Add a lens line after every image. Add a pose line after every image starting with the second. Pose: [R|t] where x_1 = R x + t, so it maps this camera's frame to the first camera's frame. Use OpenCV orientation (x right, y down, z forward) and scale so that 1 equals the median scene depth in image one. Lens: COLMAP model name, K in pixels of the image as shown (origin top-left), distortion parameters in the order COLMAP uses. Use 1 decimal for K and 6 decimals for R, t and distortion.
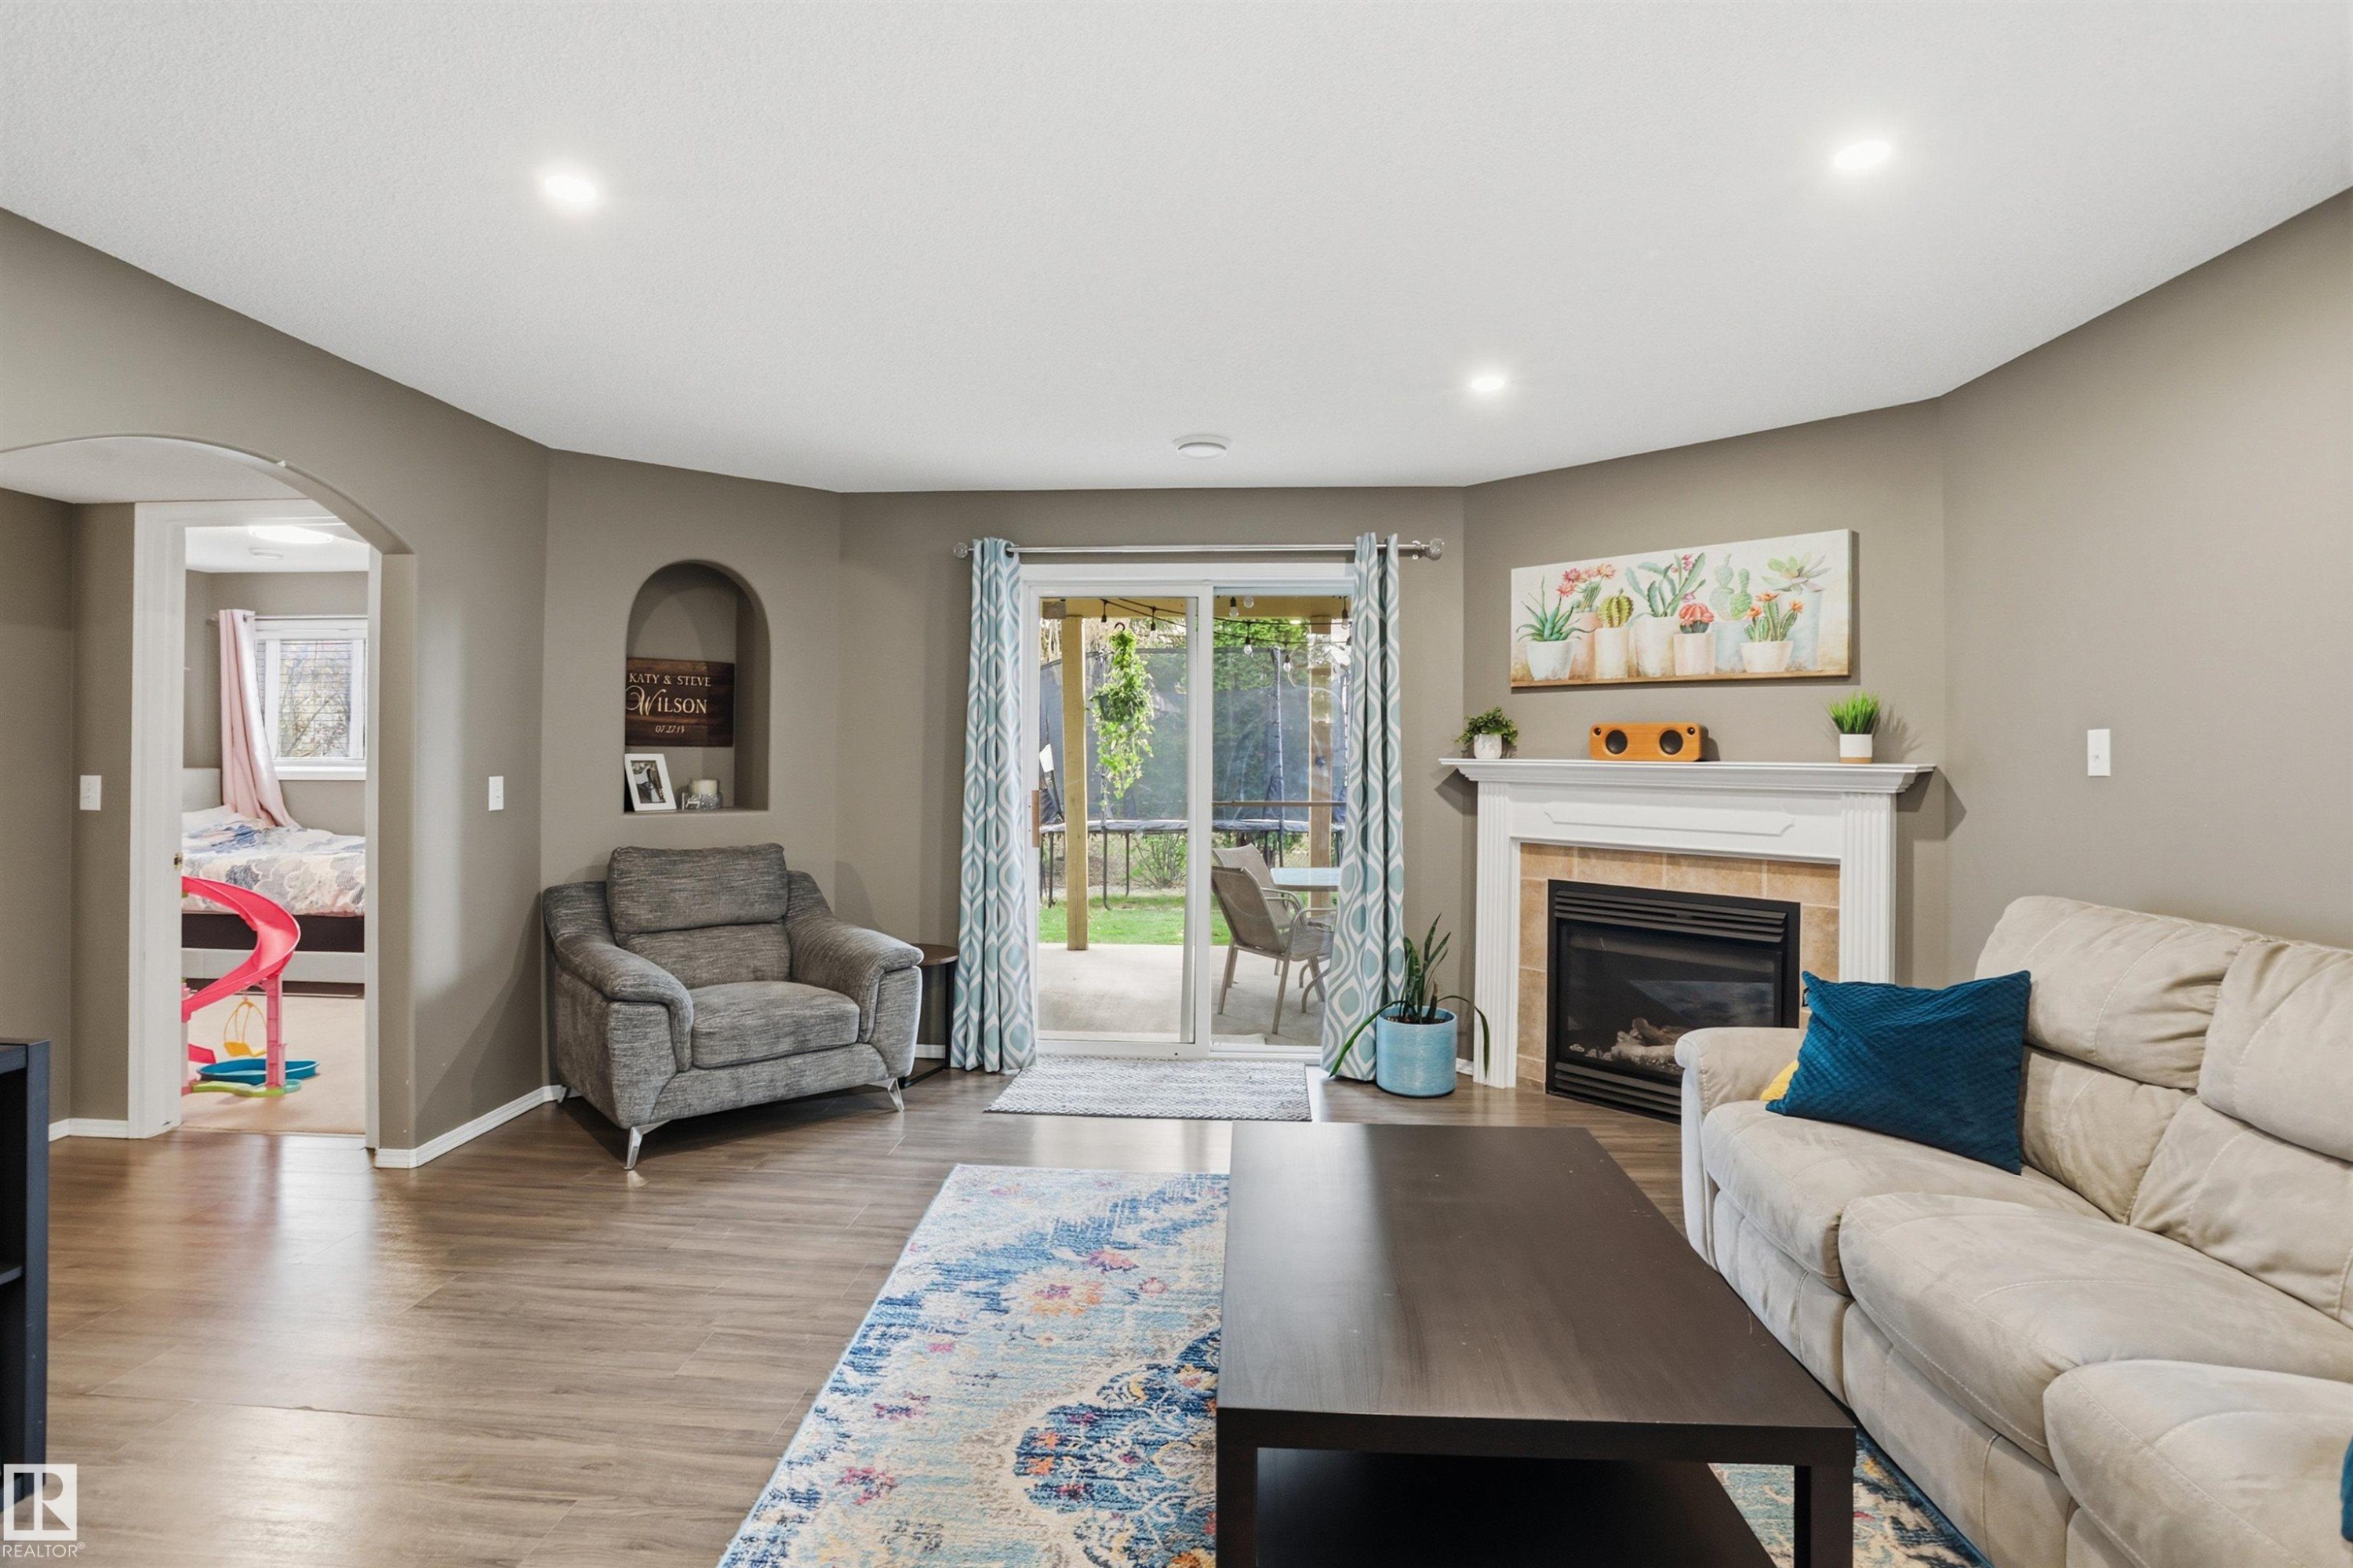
lens RADIAL K [[1174.3, 0, 1169.3], [0, 1174.3, 736.2], [0, 0, 1]] dist [-0.082351, 0.037711]
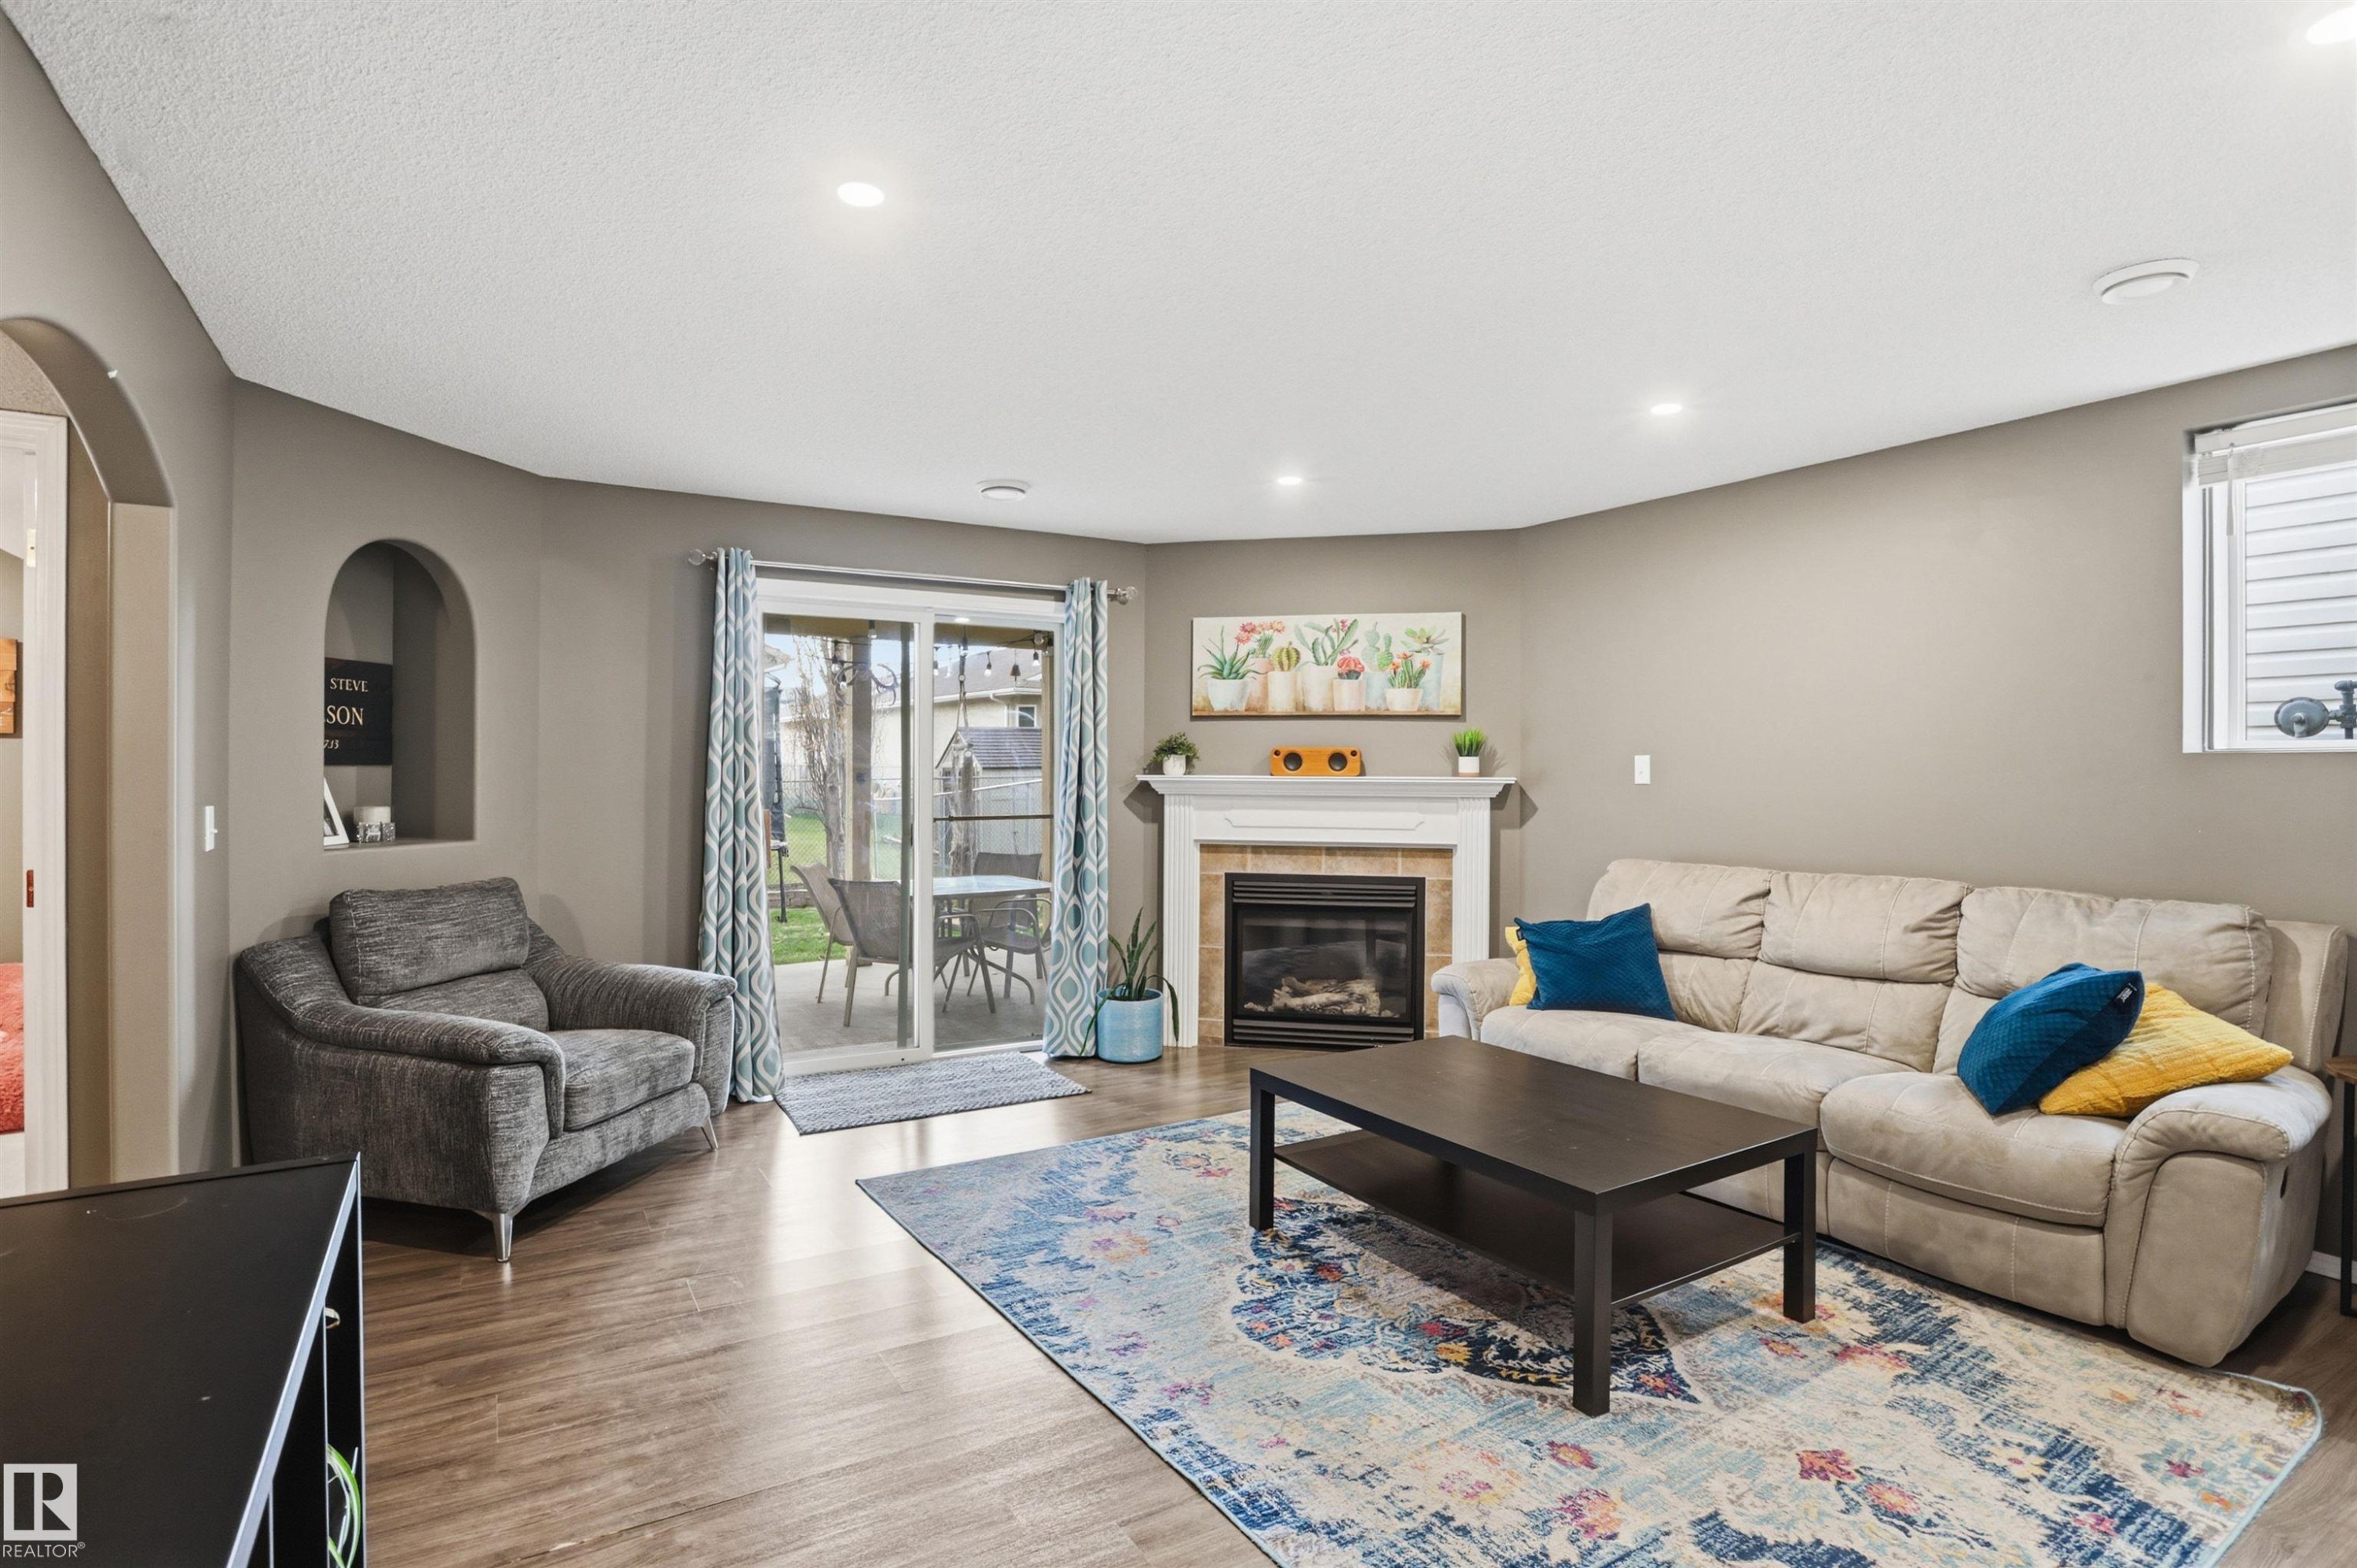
lens RADIAL K [[1168.5, 0, 1172.9], [0, 1168.5, 770.5], [0, 0, 1]] dist [-0.080088, 0.035206]
pose [[0.816843, -0.003014, 0.576852, -0.464423], [-0.005993, 0.999888, 0.013711, -0.001954], [-0.576828, -0.014656, 0.816734, 0.024077]]
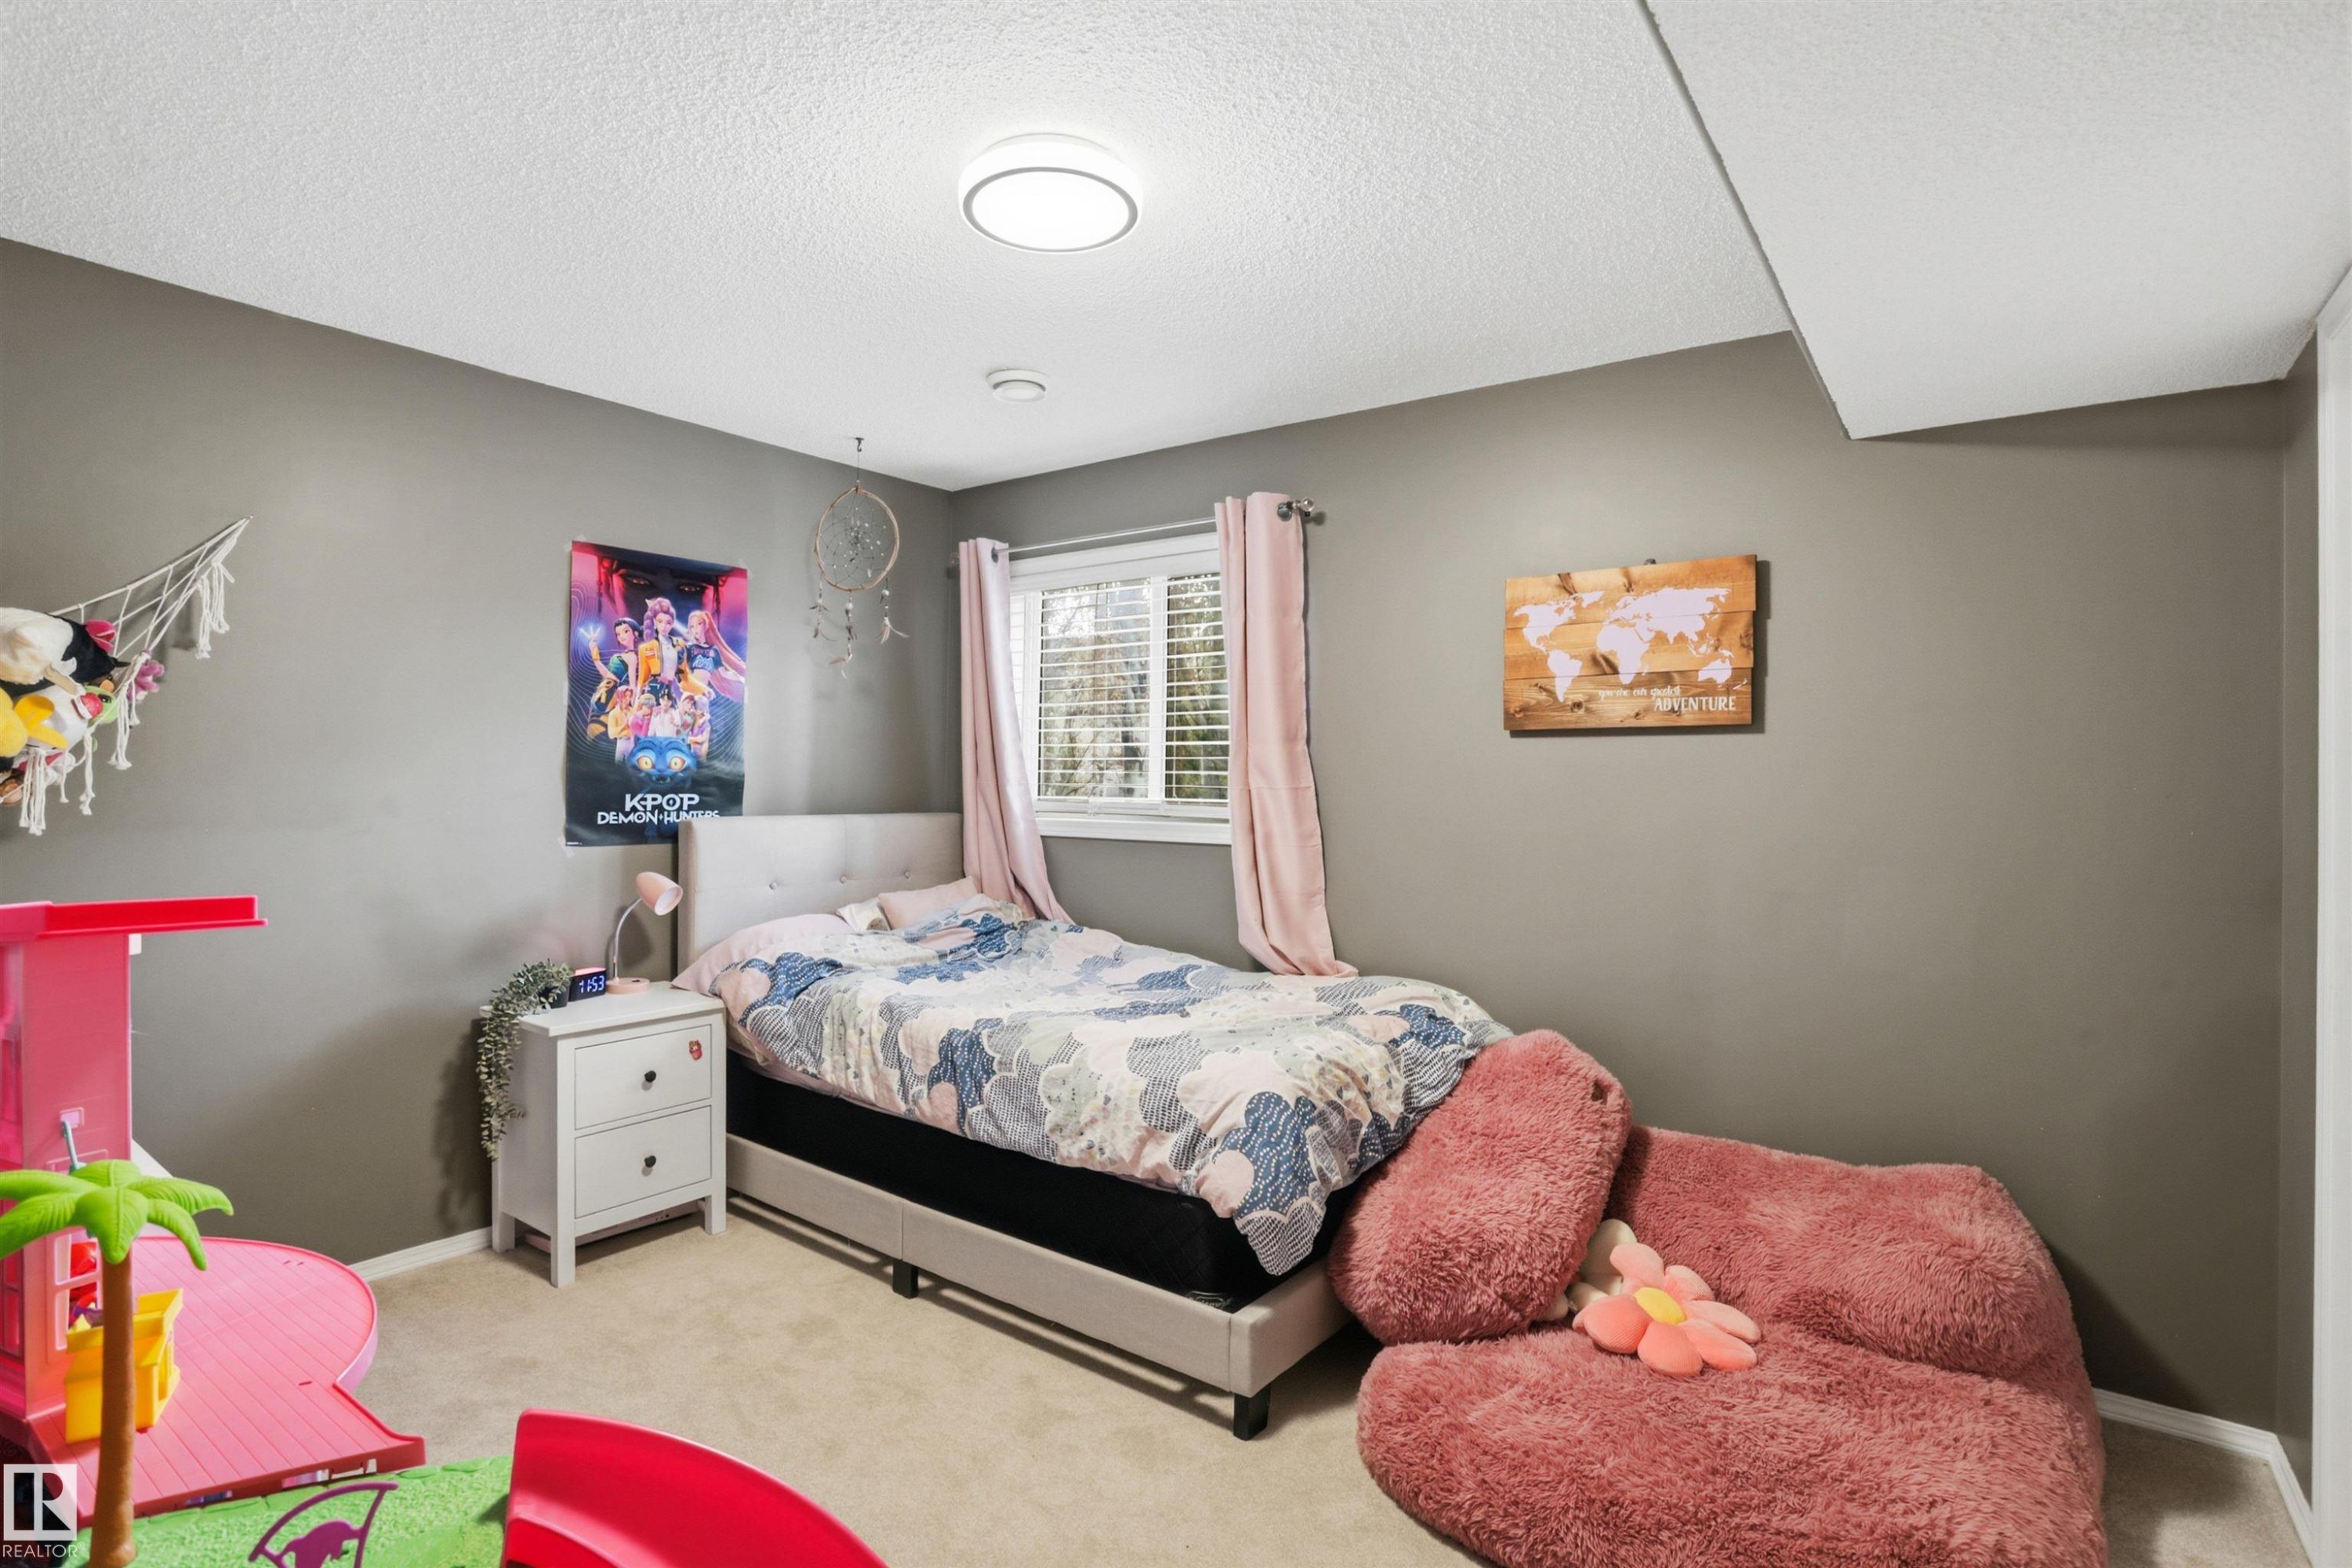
lens RADIAL K [[1164.2, 0, 1164.6], [0, 1164.2, 778.9], [0, 0, 1]] dist [-0.081050, 0.036999]
pose [[0.834540, 0.002030, -0.550943, -0.700167], [0.001971, 0.999976, 0.006670, 0.011307], [0.550943, -0.006652, 0.834516, 0.923453]]
